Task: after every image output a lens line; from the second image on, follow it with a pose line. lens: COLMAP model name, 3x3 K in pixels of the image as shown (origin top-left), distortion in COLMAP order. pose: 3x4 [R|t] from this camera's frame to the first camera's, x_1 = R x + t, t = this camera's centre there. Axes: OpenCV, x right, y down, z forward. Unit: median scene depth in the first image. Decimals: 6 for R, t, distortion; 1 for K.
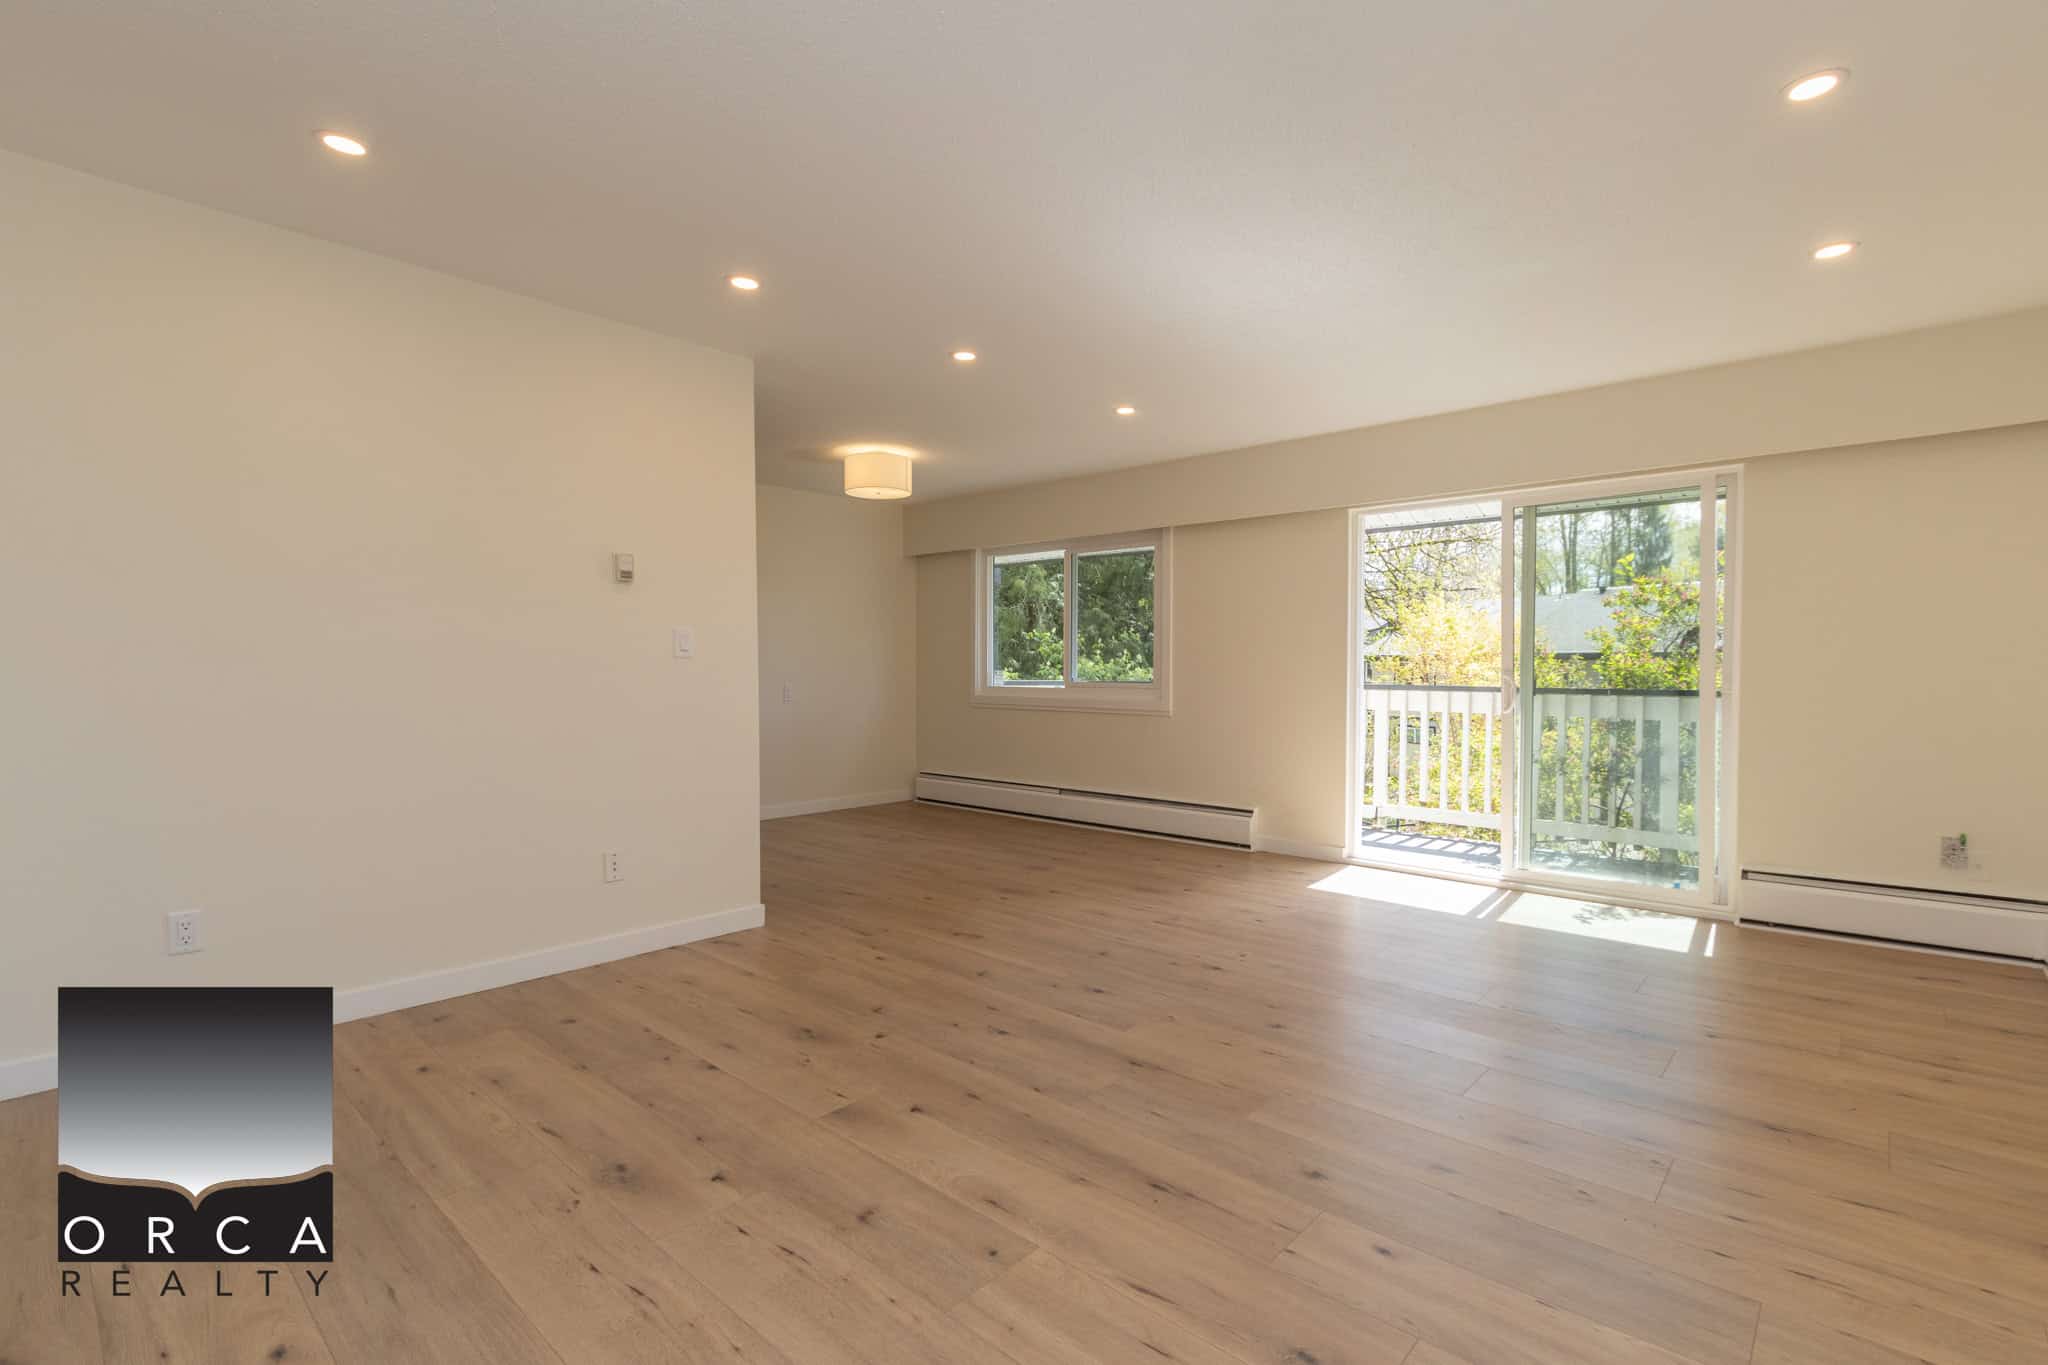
lens RADIAL K [[949.1, 0, 1030.9], [0, 949.1, 676.1], [0, 0, 1]] dist [0.004527, -0.000976]
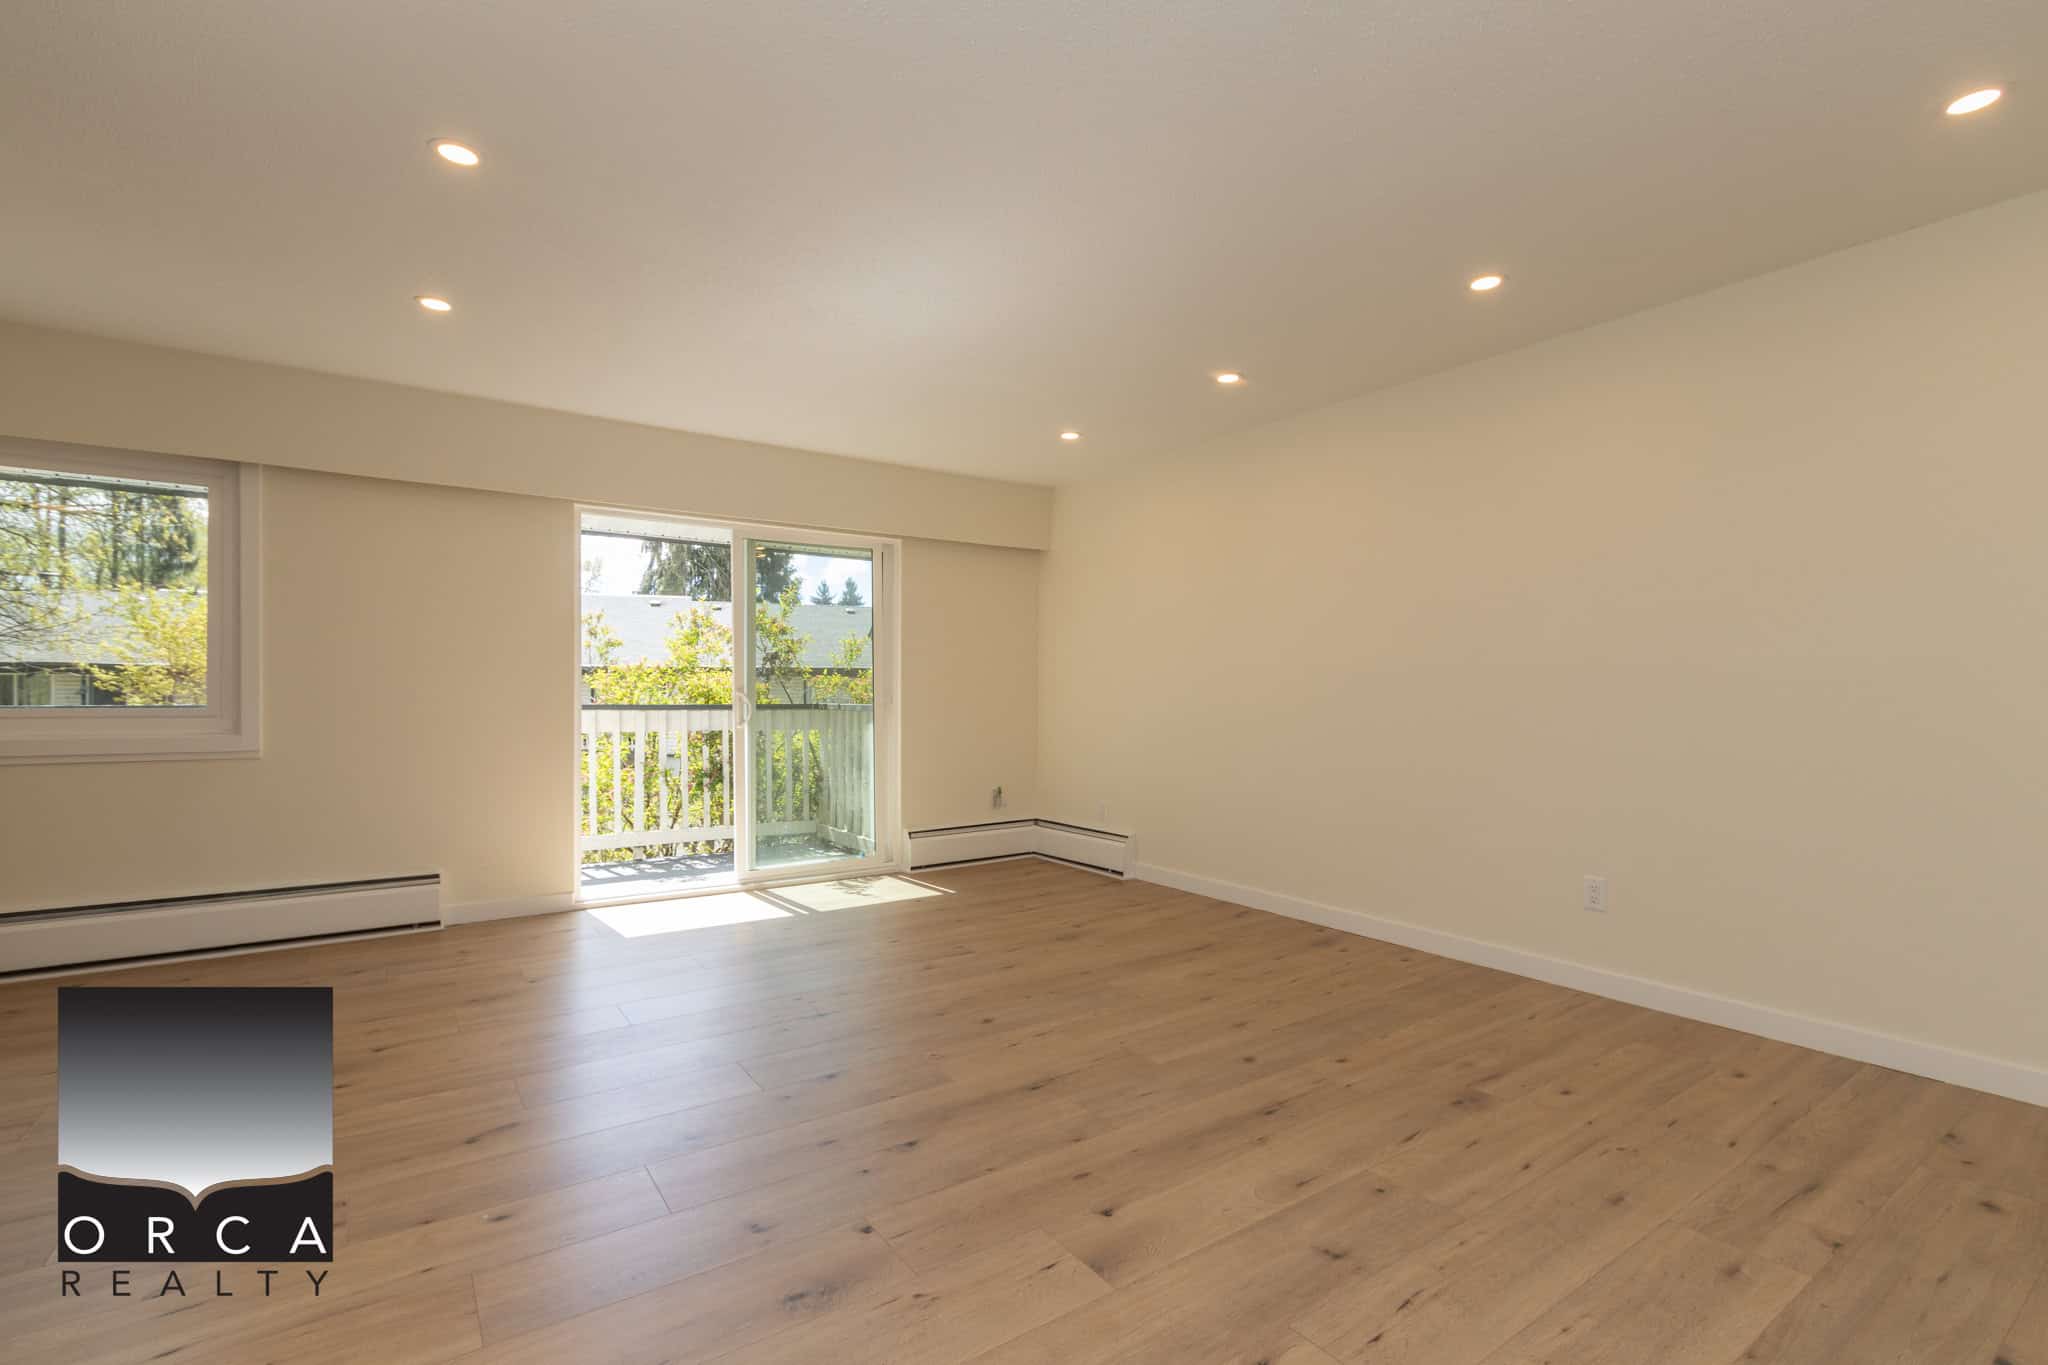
lens RADIAL K [[949.1, 0, 1042.5], [0, 949.1, 690.9], [0, 0, 1]] dist [0.004527, -0.000976]
pose [[0.197839, -0.001978, 0.980232, -0.563866], [0.002586, 0.999996, 0.001496, -0.004813], [-0.980231, 0.002239, 0.197844, 0.522285]]
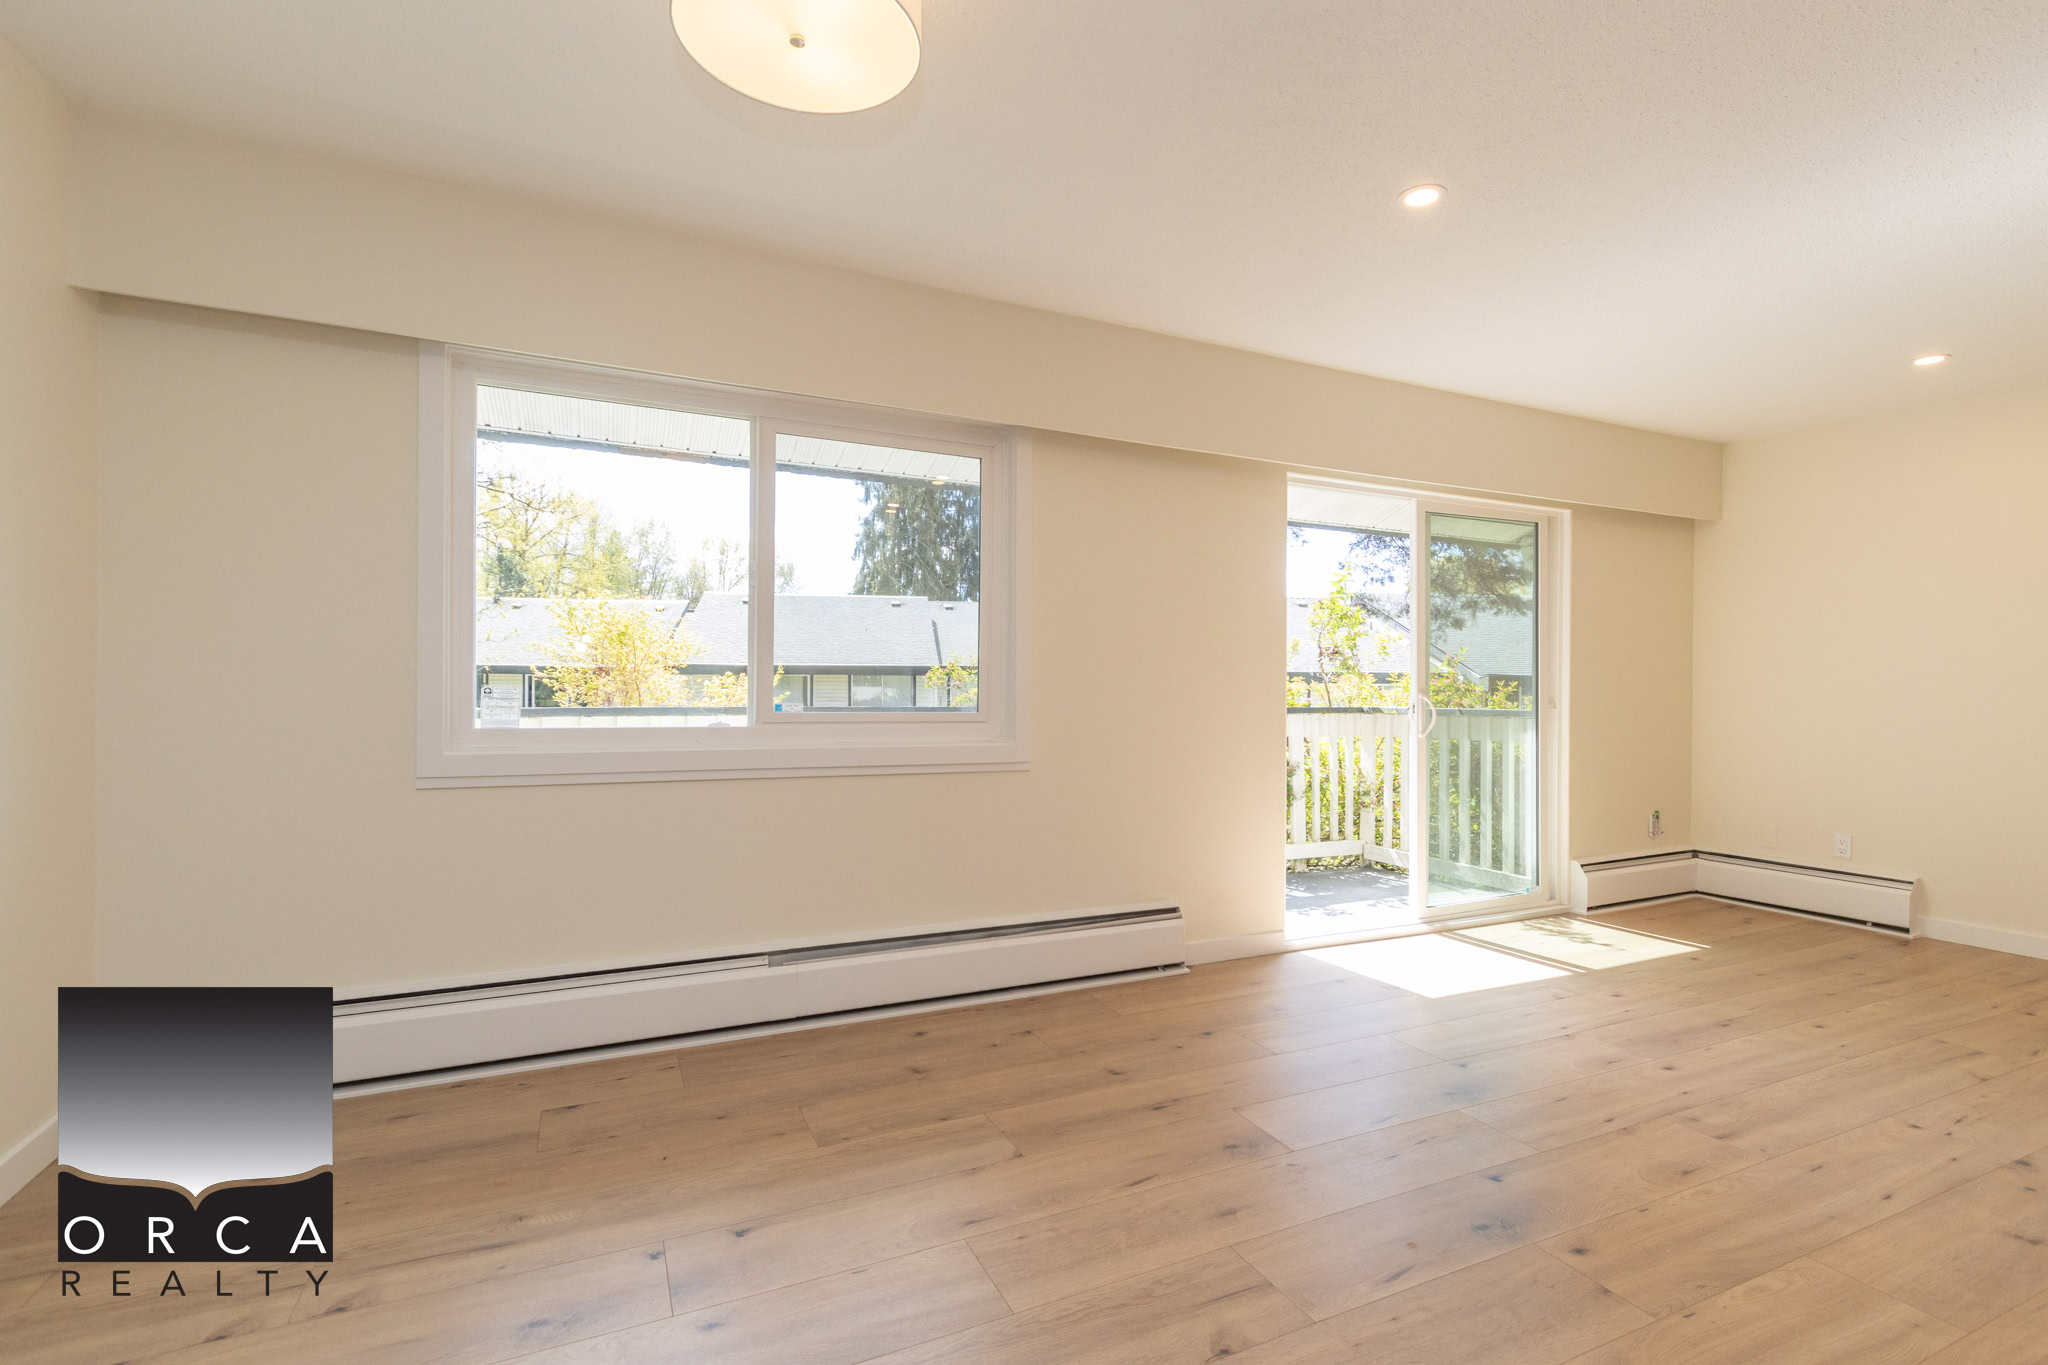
lens RADIAL K [[949.1, 0, 1022.4], [0, 949.1, 684.1], [0, 0, 1]] dist [0.004527, -0.000976]
pose [[0.362939, 0.004948, 0.931800, -0.552087], [-0.000447, 0.999987, -0.005135, -0.007758], [-0.931813, 0.001447, 0.362936, 1.192405]]
